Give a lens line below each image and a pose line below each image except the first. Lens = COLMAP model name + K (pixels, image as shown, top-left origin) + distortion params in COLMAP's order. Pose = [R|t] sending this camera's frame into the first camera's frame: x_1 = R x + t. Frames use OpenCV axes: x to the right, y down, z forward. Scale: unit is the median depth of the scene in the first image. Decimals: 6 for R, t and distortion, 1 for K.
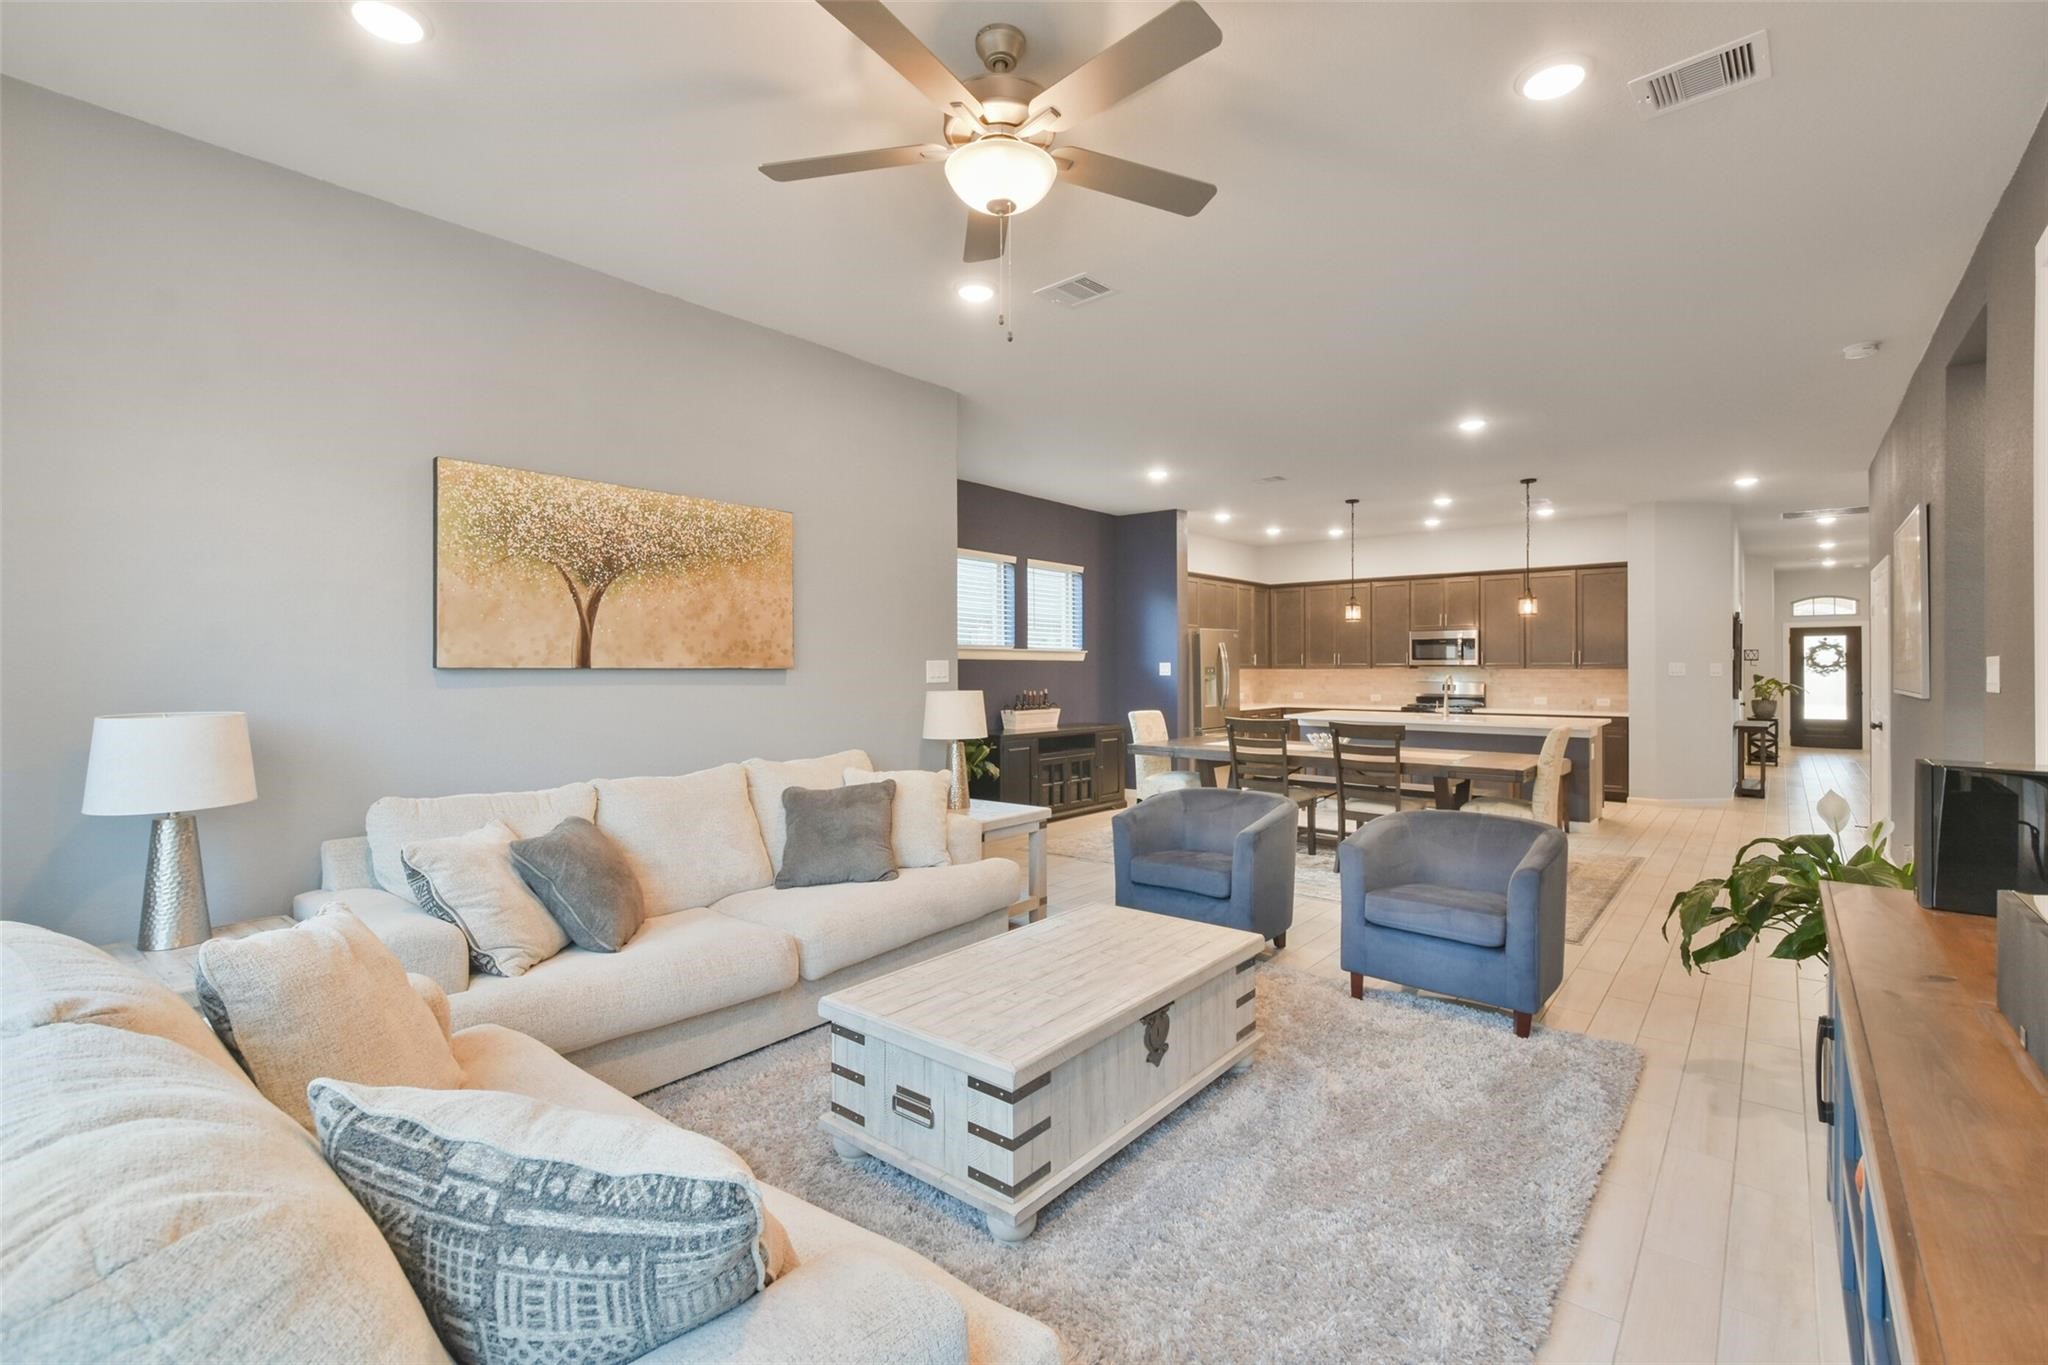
lens RADIAL K [[923.2, 0, 1027.0], [0, 923.2, 665.3], [0, 0, 1]] dist [0.001566, -0.001488]
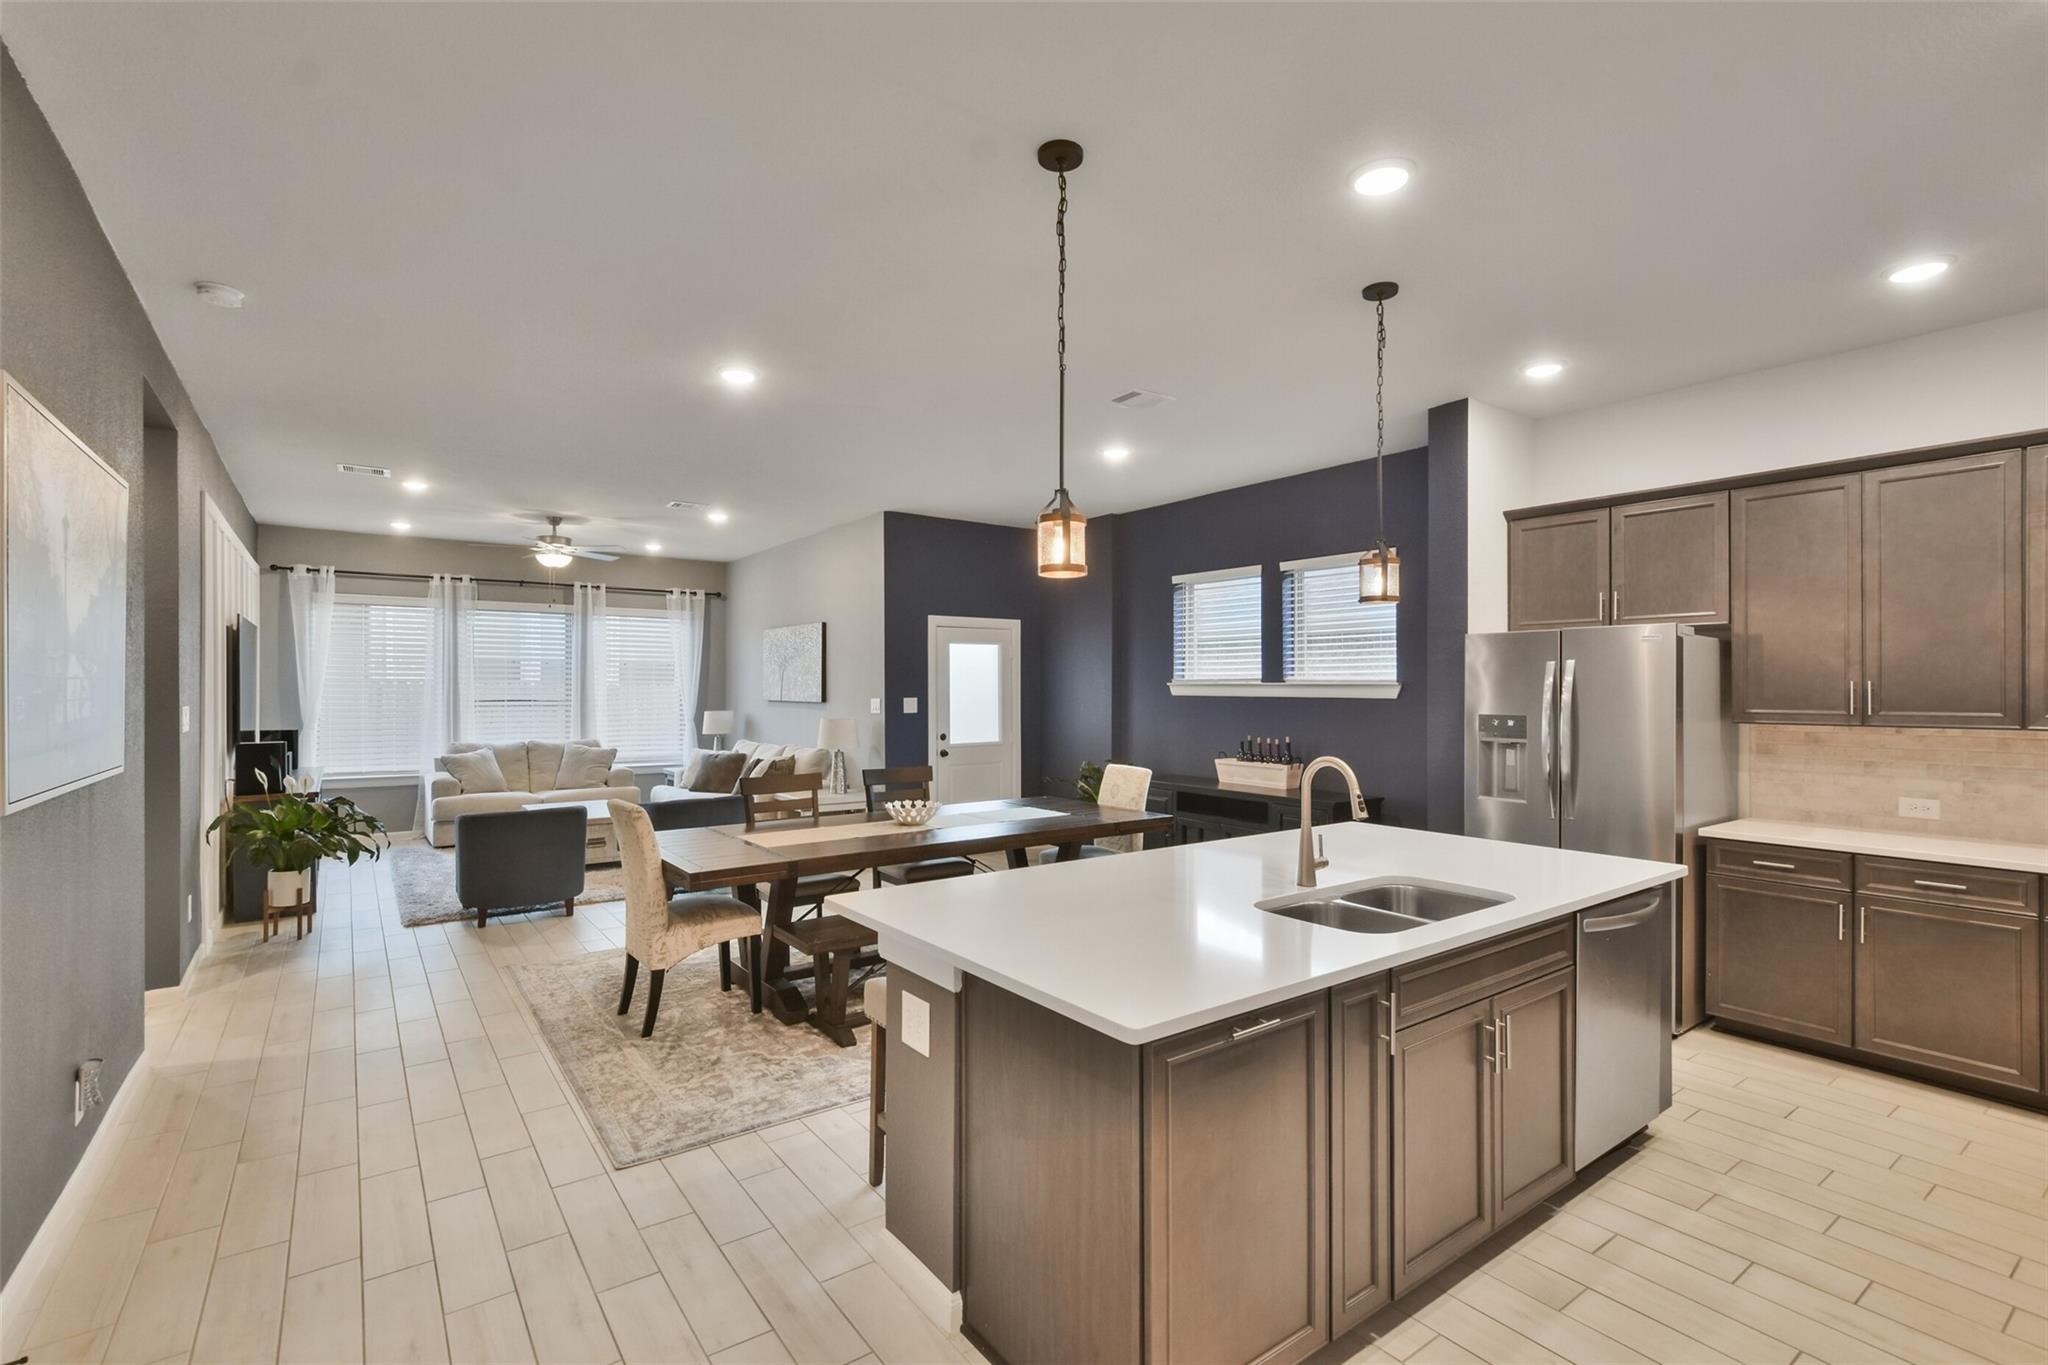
lens RADIAL K [[923.2, 0, 1014.3], [0, 923.2, 685.6], [0, 0, 1]] dist [0.001566, -0.001488]
pose [[-0.254965, -0.000543, -0.966950, 0.688600], [0.000120, 1.000000, -0.000593, -0.012391], [0.966950, -0.000267, -0.254965, 0.853964]]
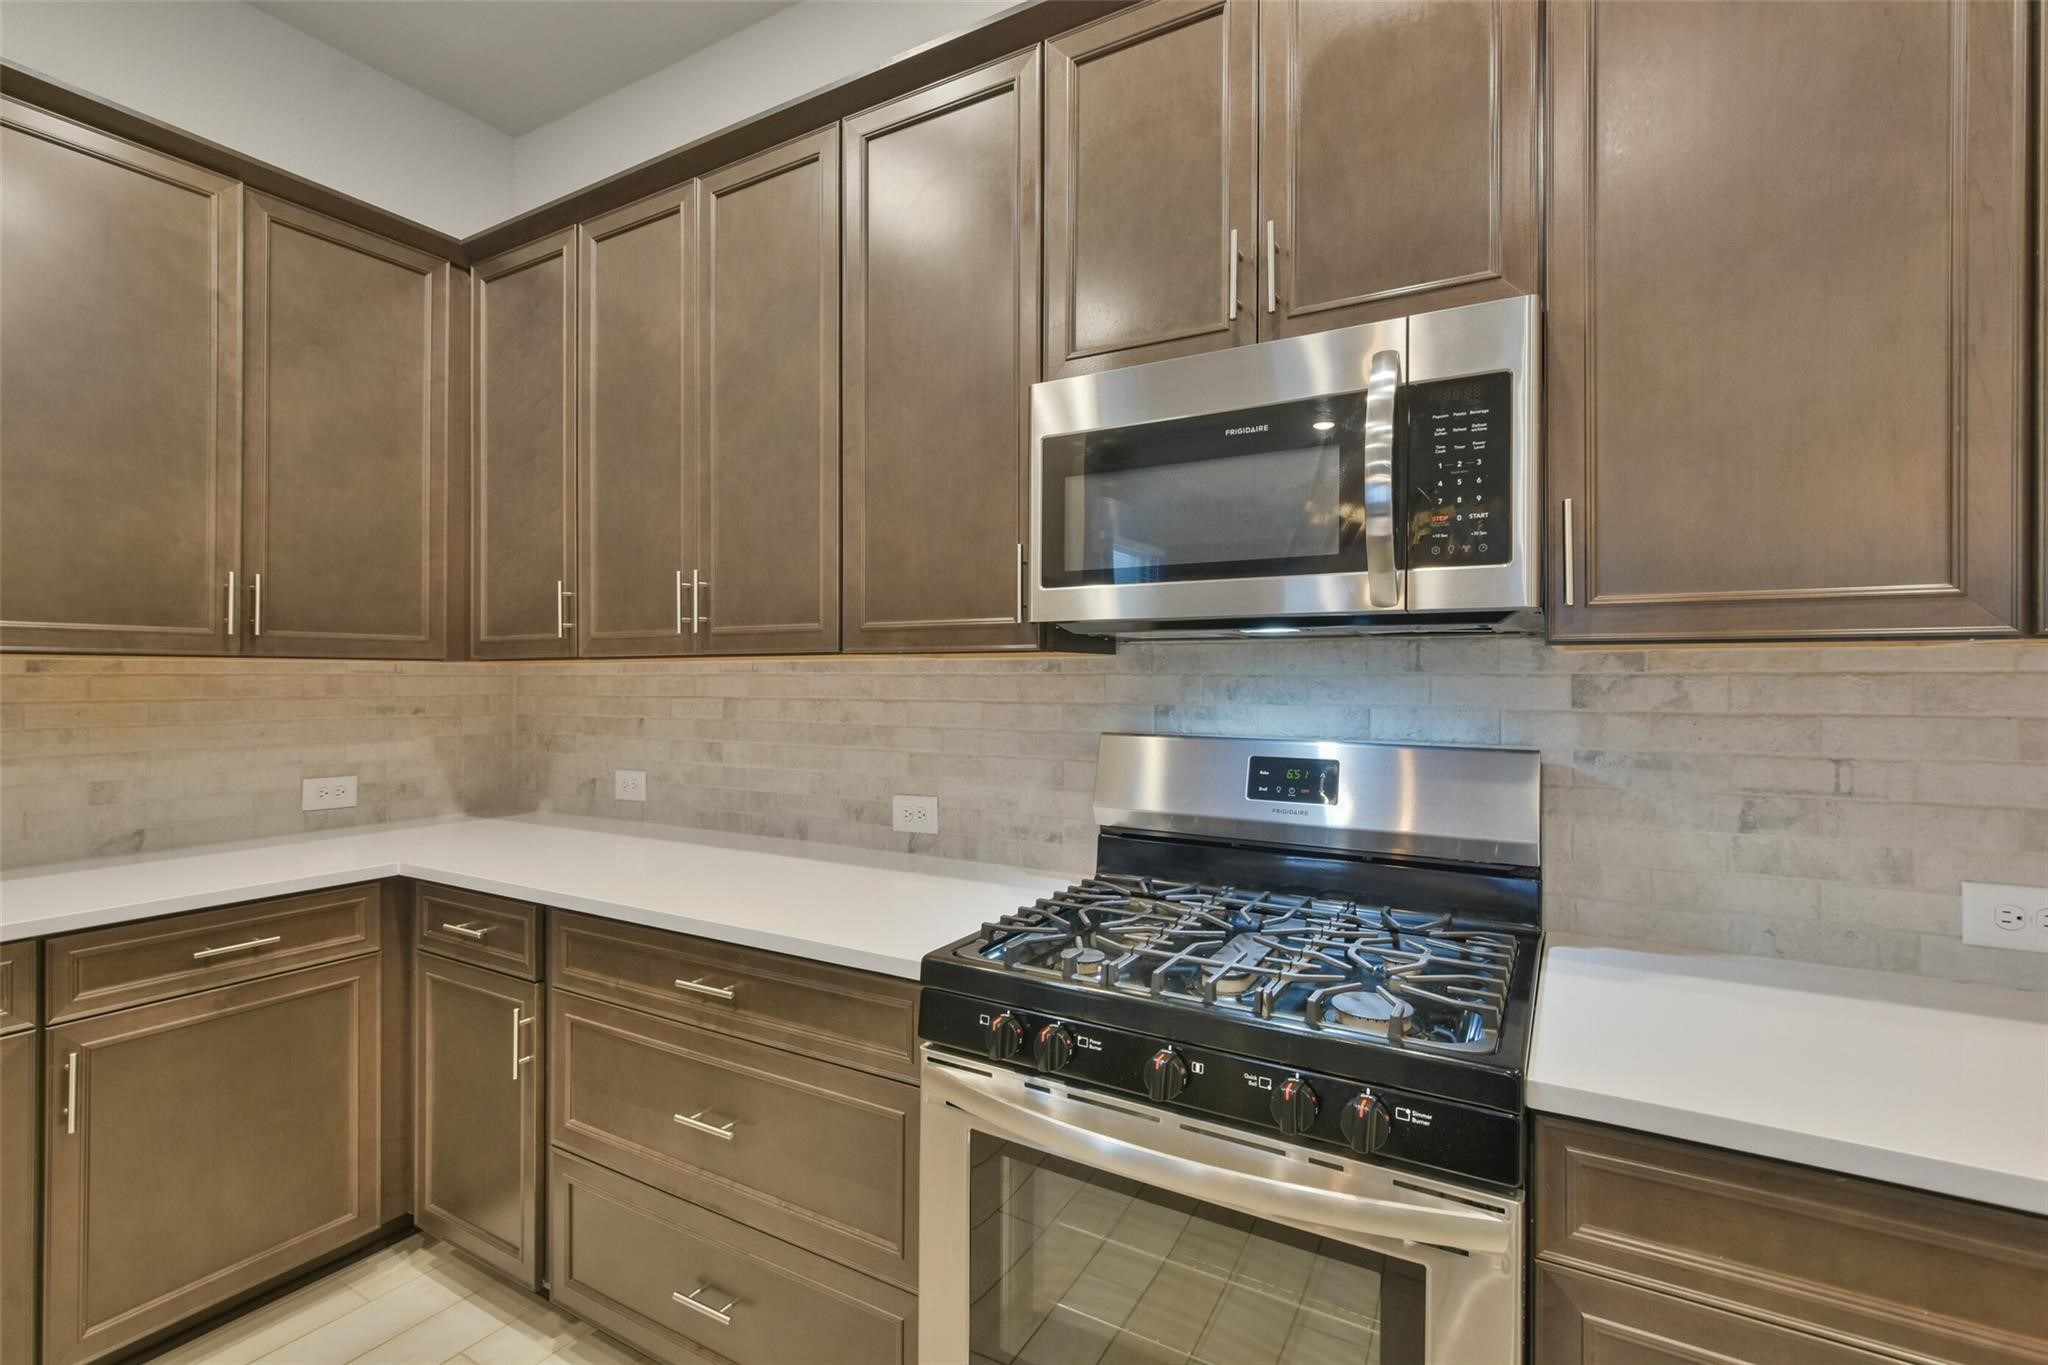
lens RADIAL K [[923.2, 0, 1028.4], [0, 923.2, 675.9], [0, 0, 1]] dist [0.001566, -0.001488]
pose [[0.986891, 0.002279, 0.161371, 0.427003], [-0.002331, 0.999997, 0.000131, 0.007958], [-0.161371, -0.000505, 0.986894, 0.939395]]
